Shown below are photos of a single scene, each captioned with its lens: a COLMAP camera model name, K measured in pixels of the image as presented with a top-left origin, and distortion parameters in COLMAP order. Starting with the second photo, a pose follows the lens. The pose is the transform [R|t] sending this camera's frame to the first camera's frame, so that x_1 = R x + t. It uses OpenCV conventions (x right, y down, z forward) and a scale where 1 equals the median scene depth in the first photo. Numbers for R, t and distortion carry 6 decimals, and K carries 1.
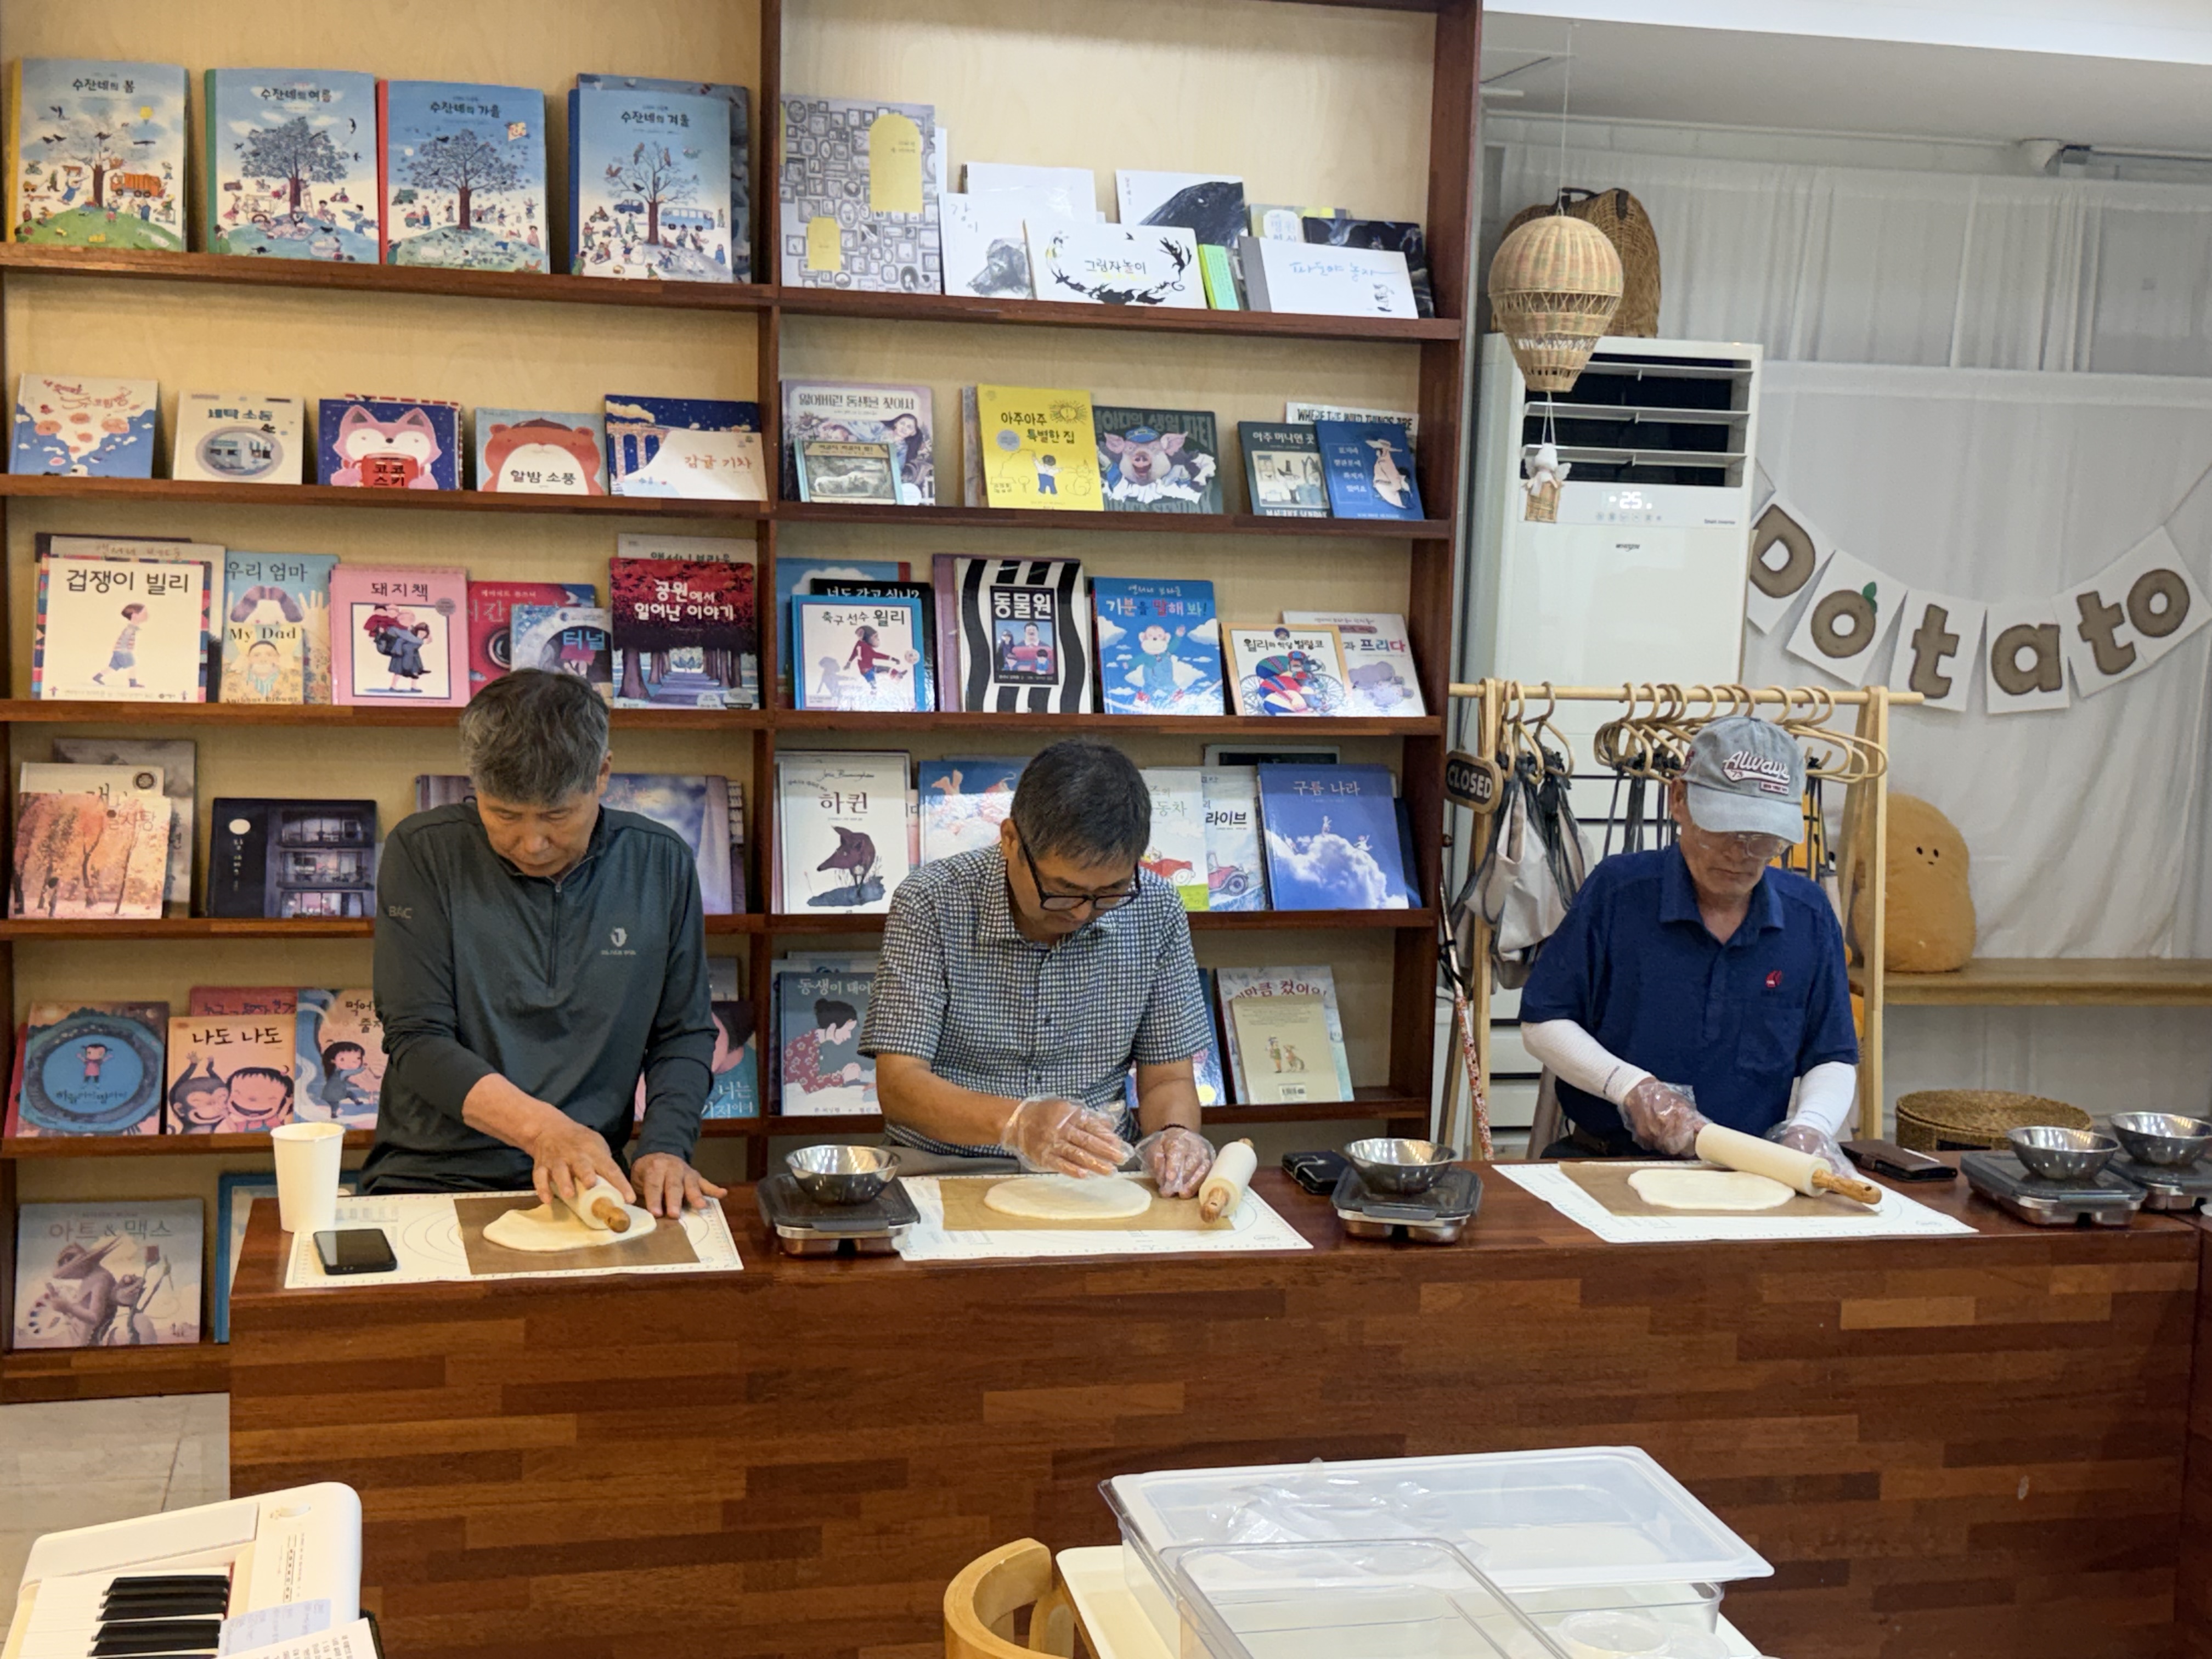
lens RADIAL K [[2849.8, 0, 1104.1], [0, 2849.8, 829.6], [0, 0, 1]] dist [0.086148, 0.000000]
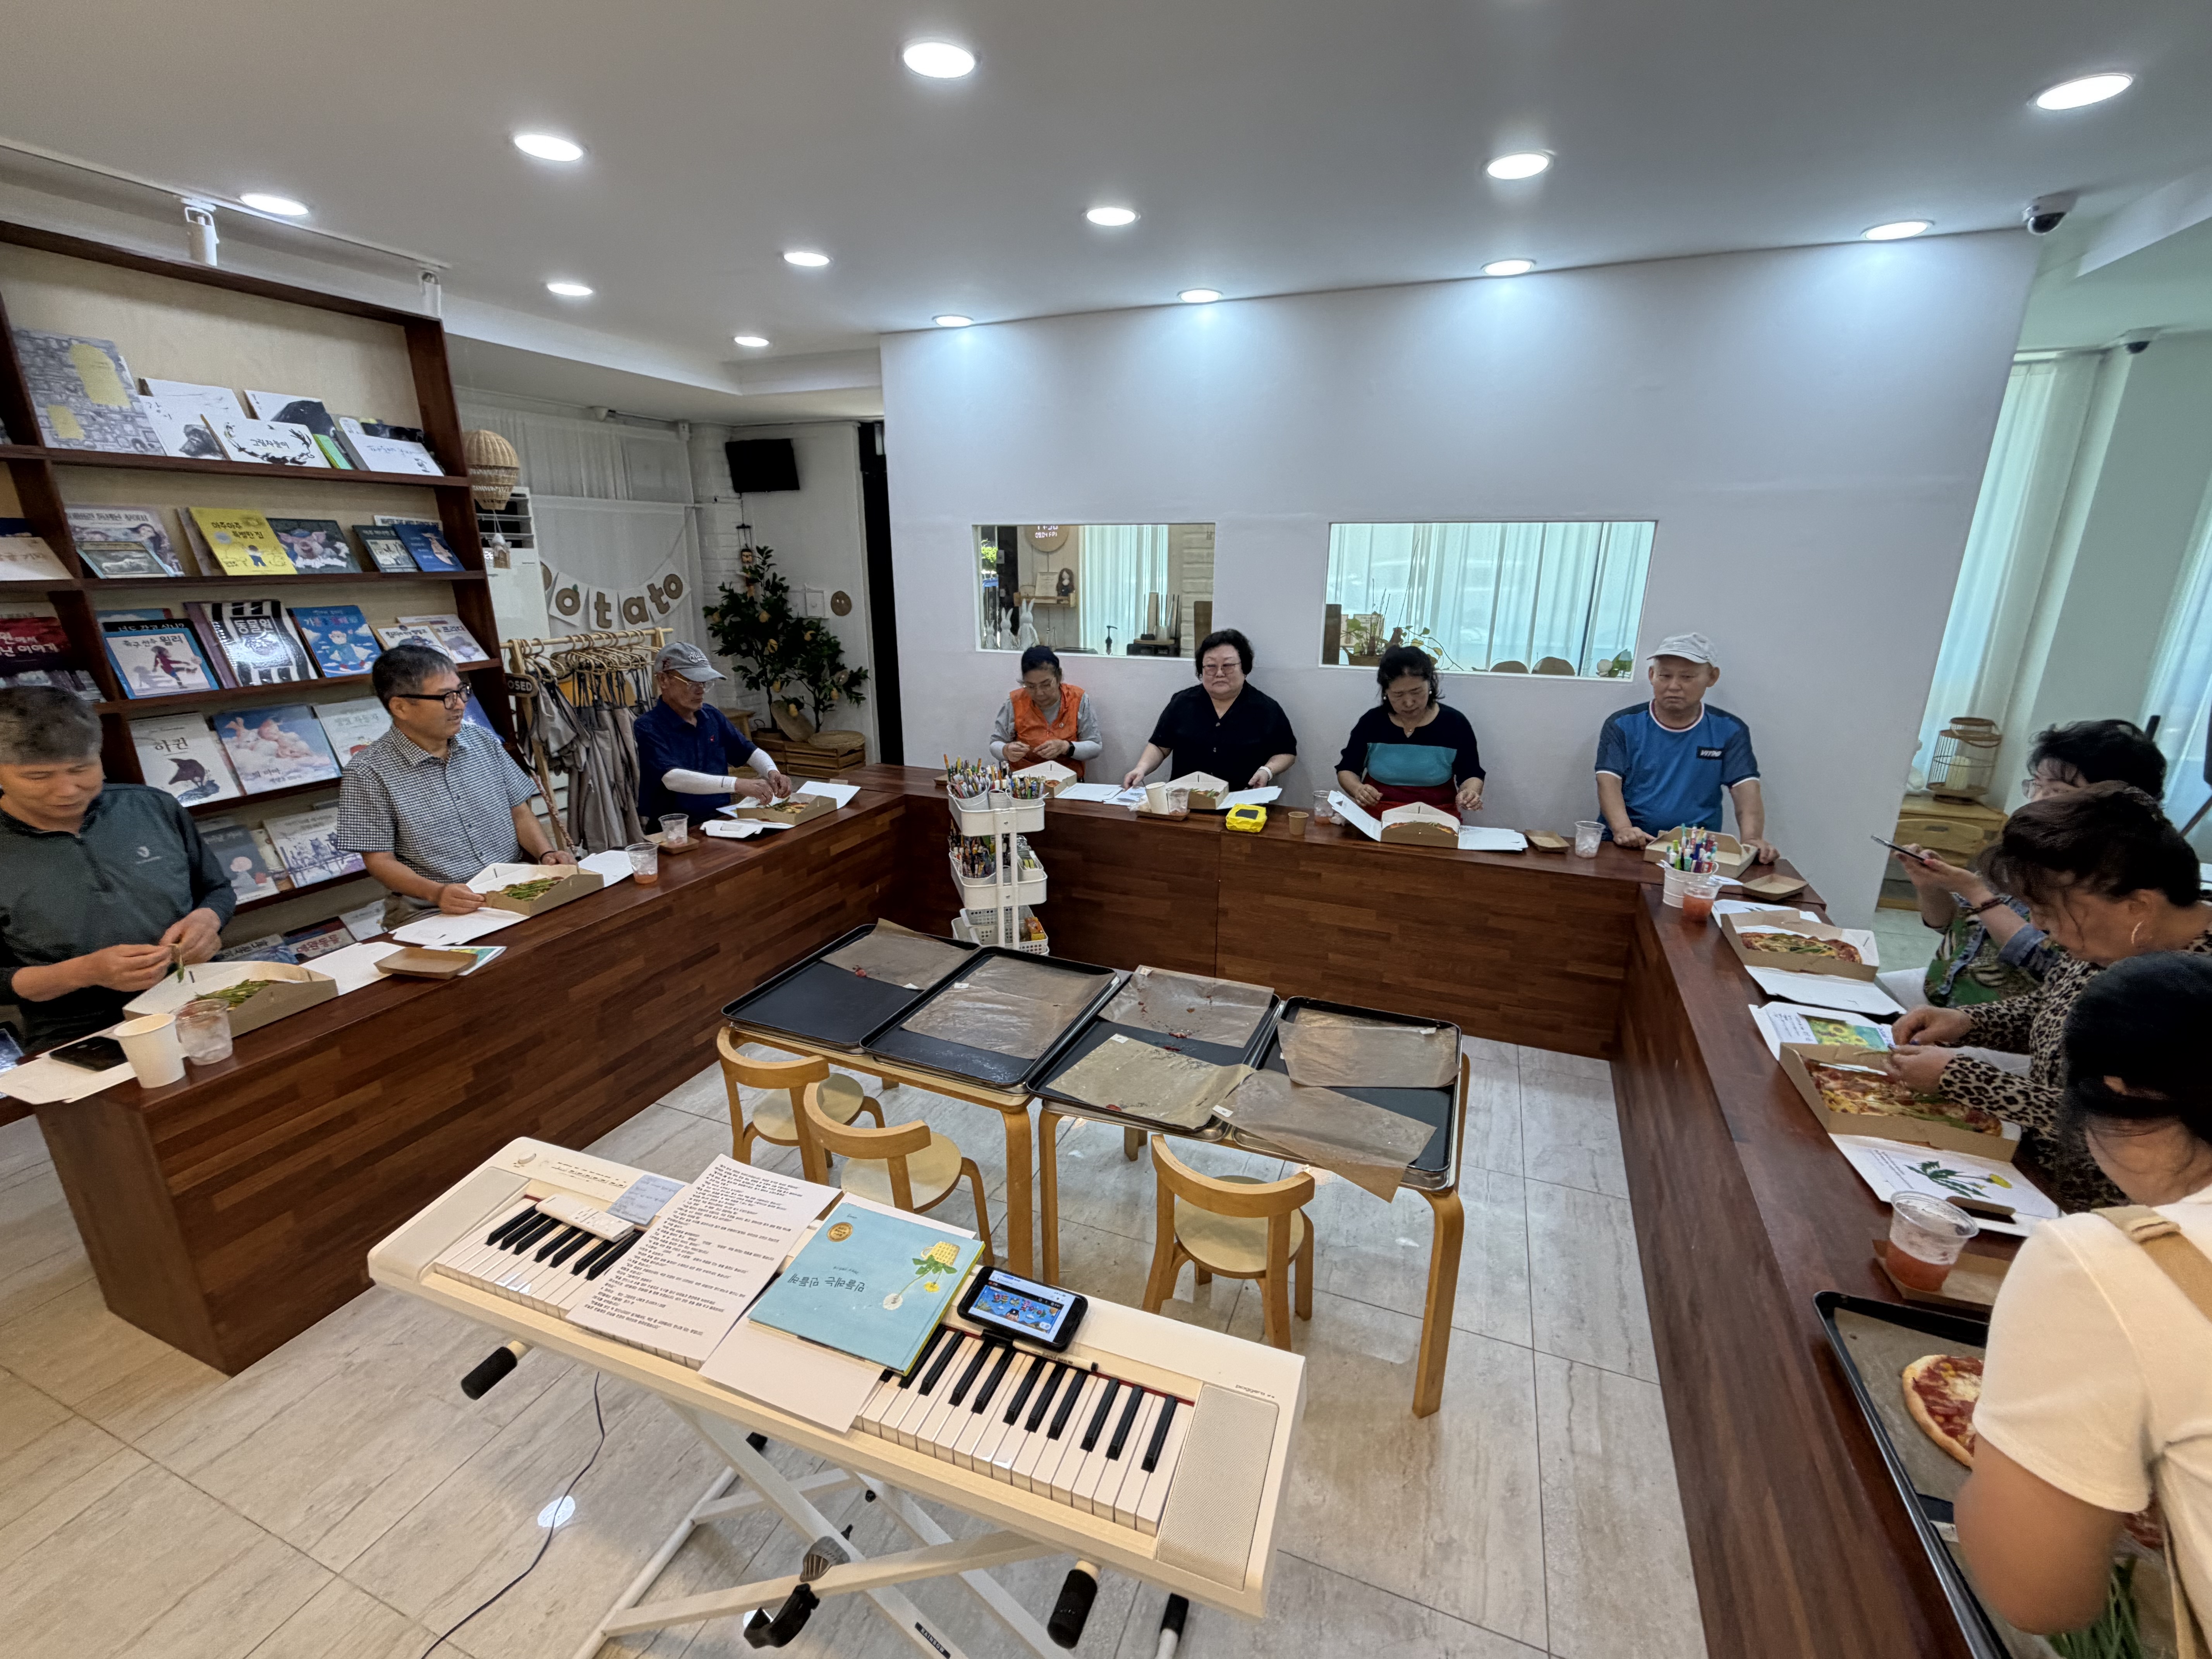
lens RADIAL K [[943.4, 0, 1105.7], [0, 943.4, 823.5], [0, 0, 1]] dist [-0.002090, -0.000761]
pose [[0.578259, -0.255427, 0.774838, -0.225553], [0.109653, 0.965442, 0.236427, -0.037754], [-0.808451, -0.051753, 0.586284, 0.159263]]
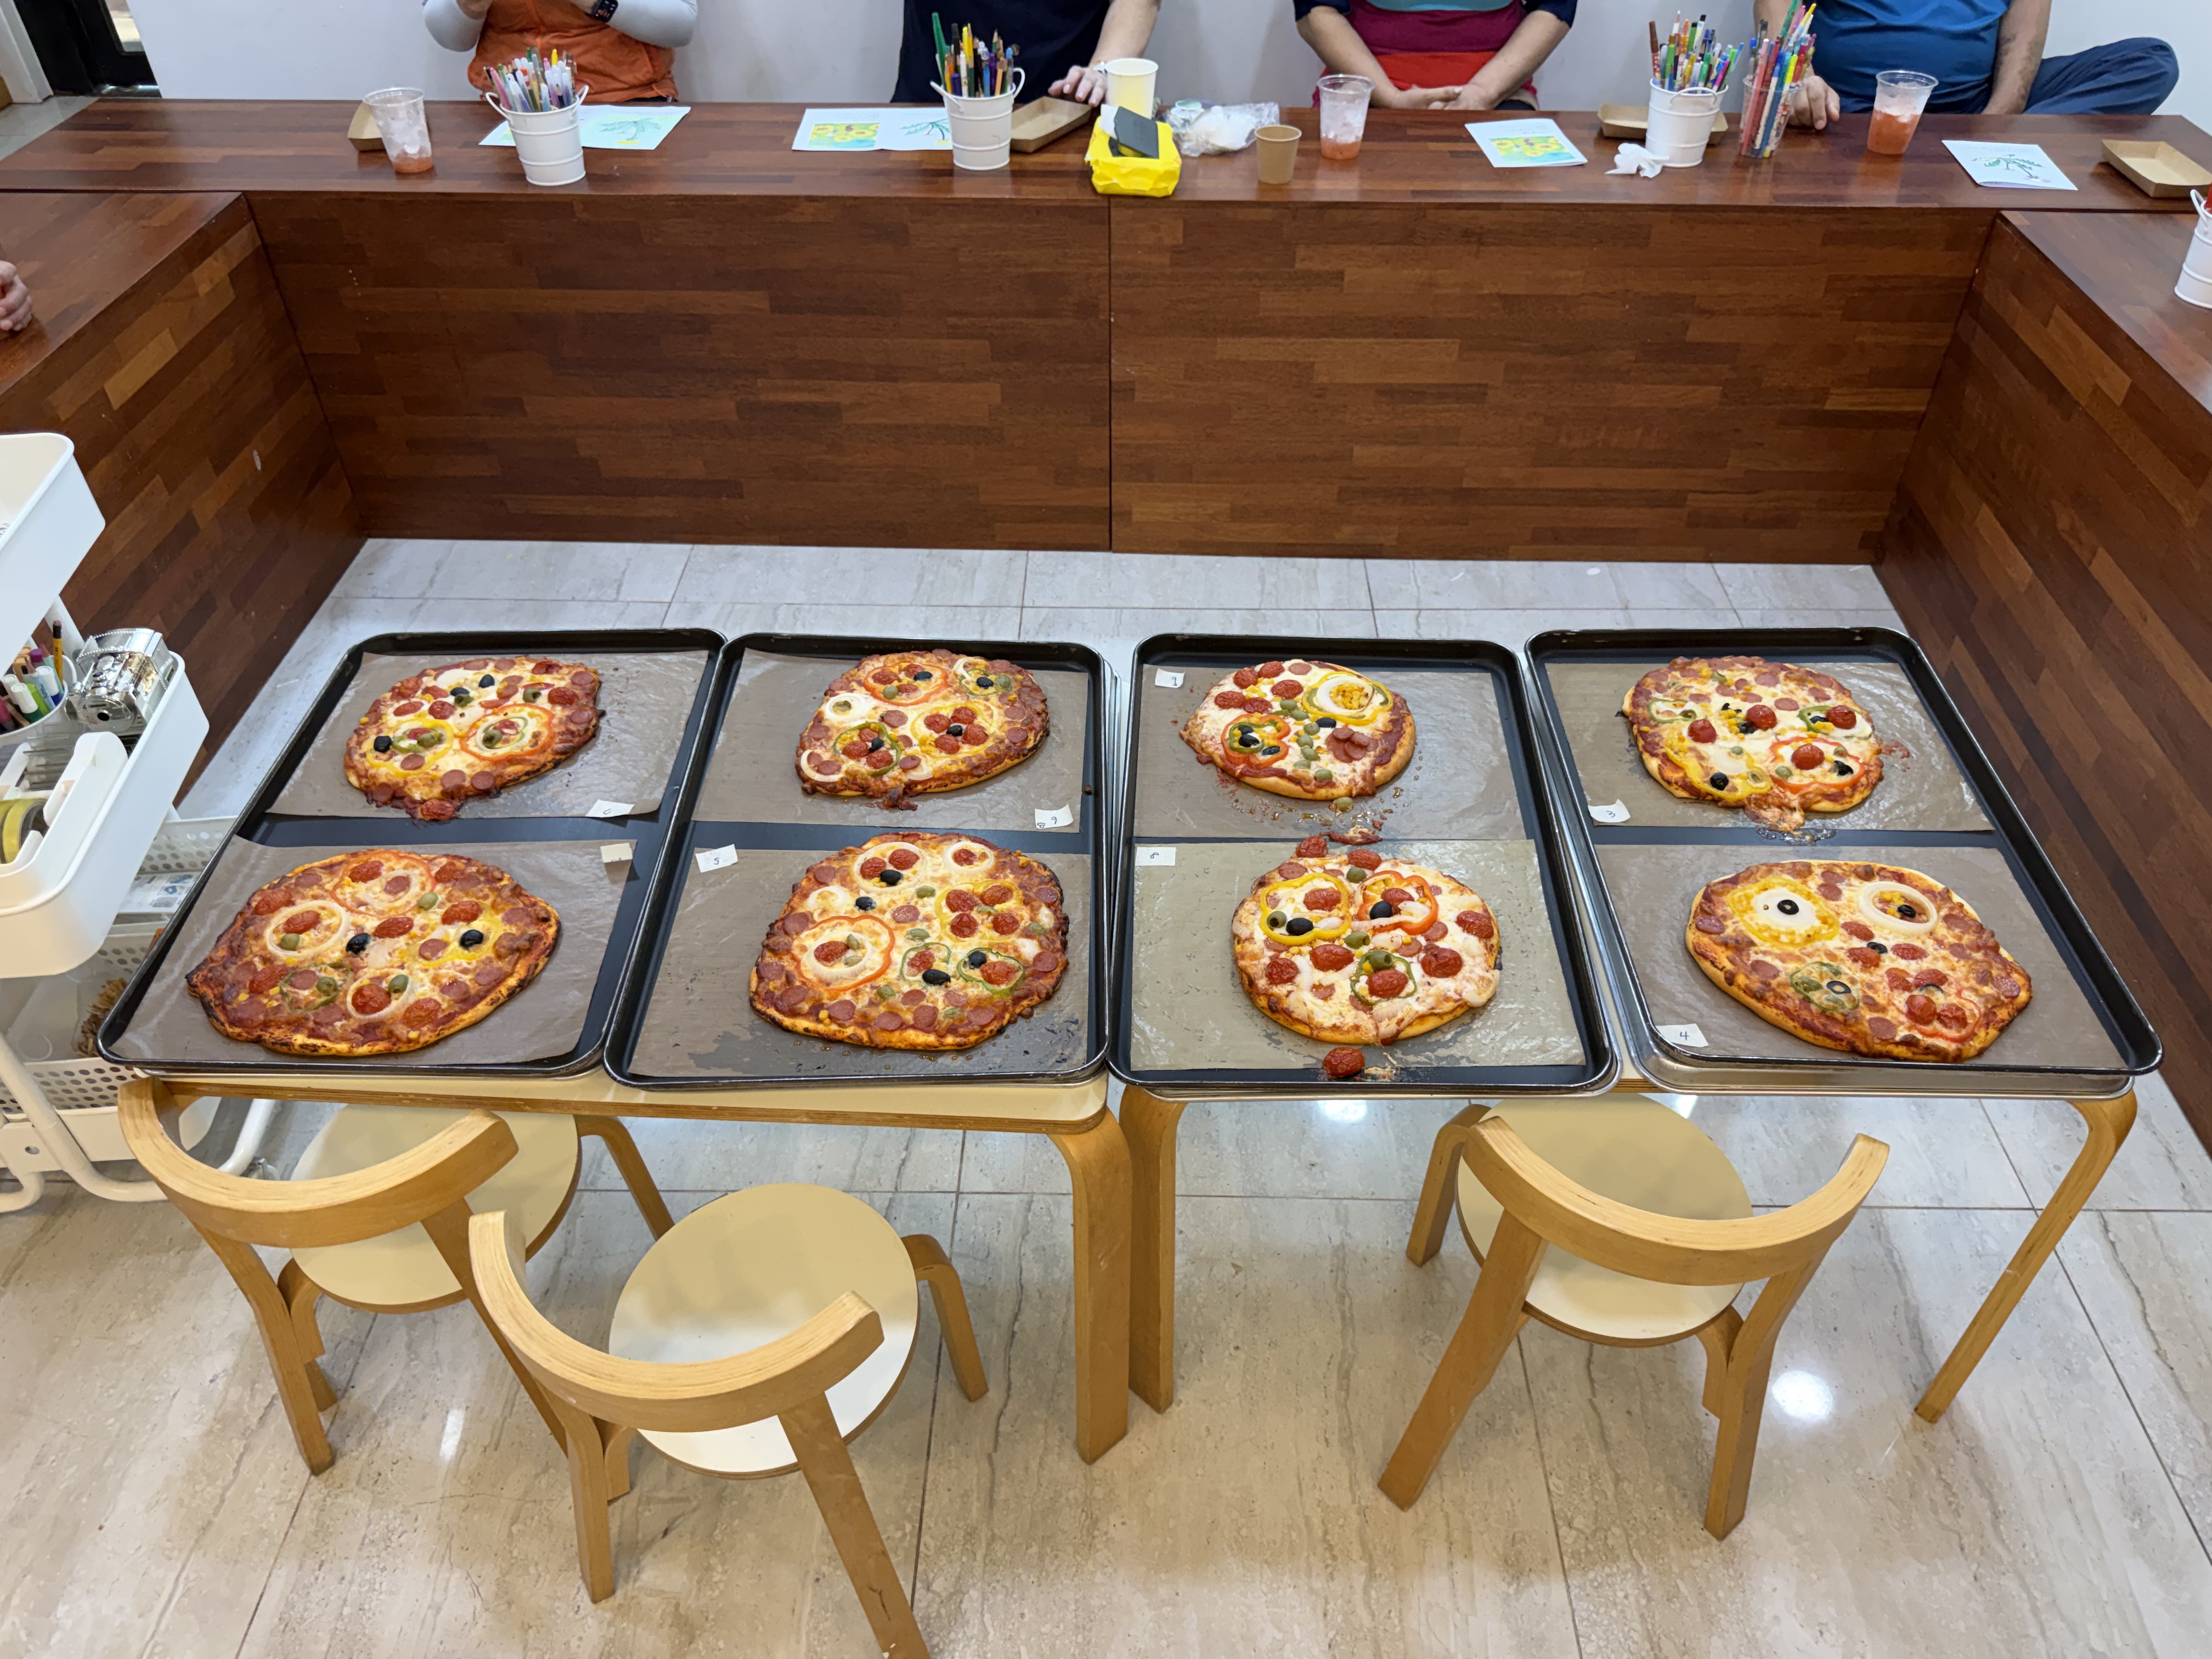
lens RADIAL K [[1551.3, 0, 1098.3], [0, 1551.3, 831.9], [0, 0, 1]] dist [0.048885, -0.060155]
pose [[0.246272, -0.665168, 0.704913, -0.117120], [0.122549, 0.742847, 0.658149, -0.032752], [-0.961422, -0.075697, 0.264458, 0.353556]]
